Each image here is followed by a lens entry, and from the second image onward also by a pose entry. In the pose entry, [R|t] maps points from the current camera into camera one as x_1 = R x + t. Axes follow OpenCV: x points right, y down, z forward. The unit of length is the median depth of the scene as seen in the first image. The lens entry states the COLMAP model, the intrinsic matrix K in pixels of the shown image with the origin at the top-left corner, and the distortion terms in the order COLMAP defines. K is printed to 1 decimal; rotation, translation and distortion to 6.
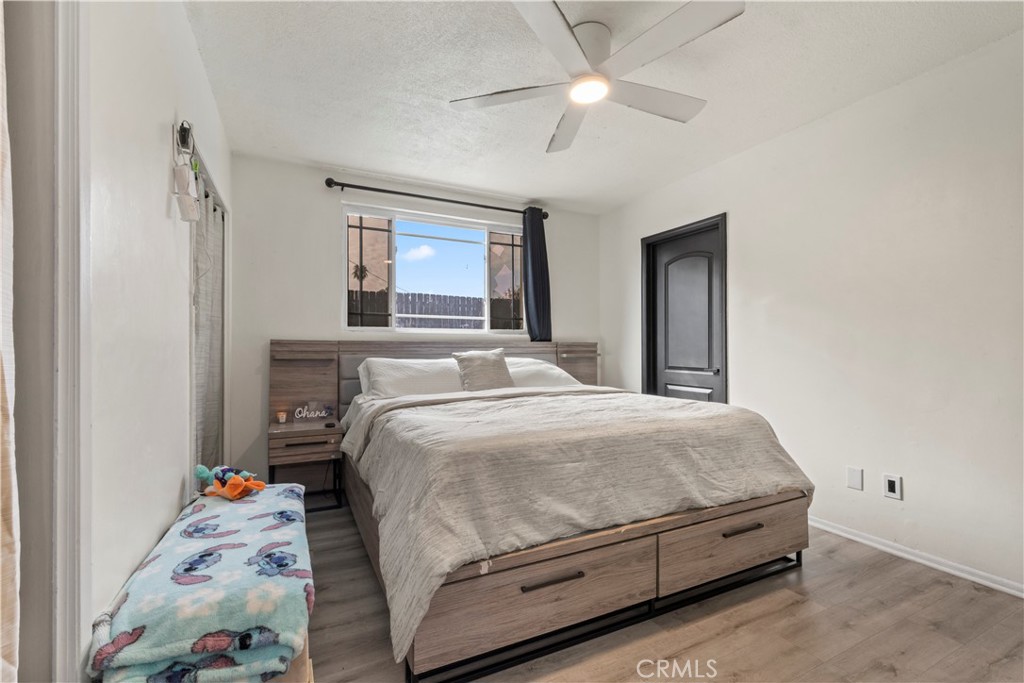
lens RADIAL K [[442.2, 0, 512.3], [0, 442.2, 349.2], [0, 0, 1]] dist [-0.000775, -0.000004]
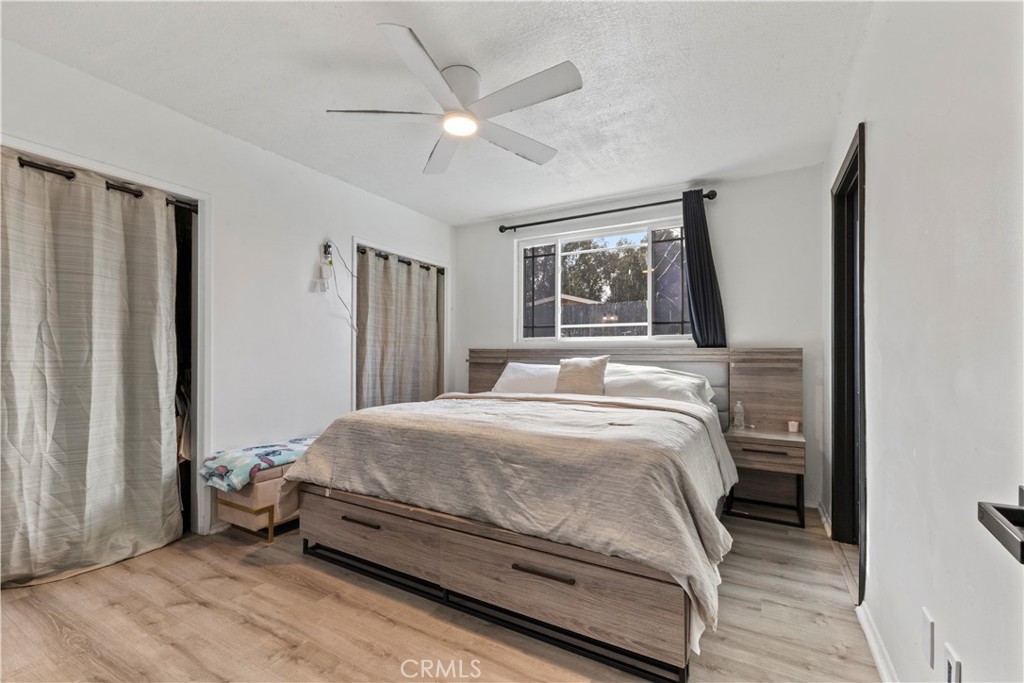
lens RADIAL K [[445.4, 0, 509.7], [0, 445.4, 358.1], [0, 0, 1]] dist [-0.000567, -0.000077]
pose [[0.551284, 0.008851, -0.834271, 0.744024], [-0.006901, 0.999958, 0.006048, -0.001074], [0.834289, 0.002423, 0.551322, 0.304057]]
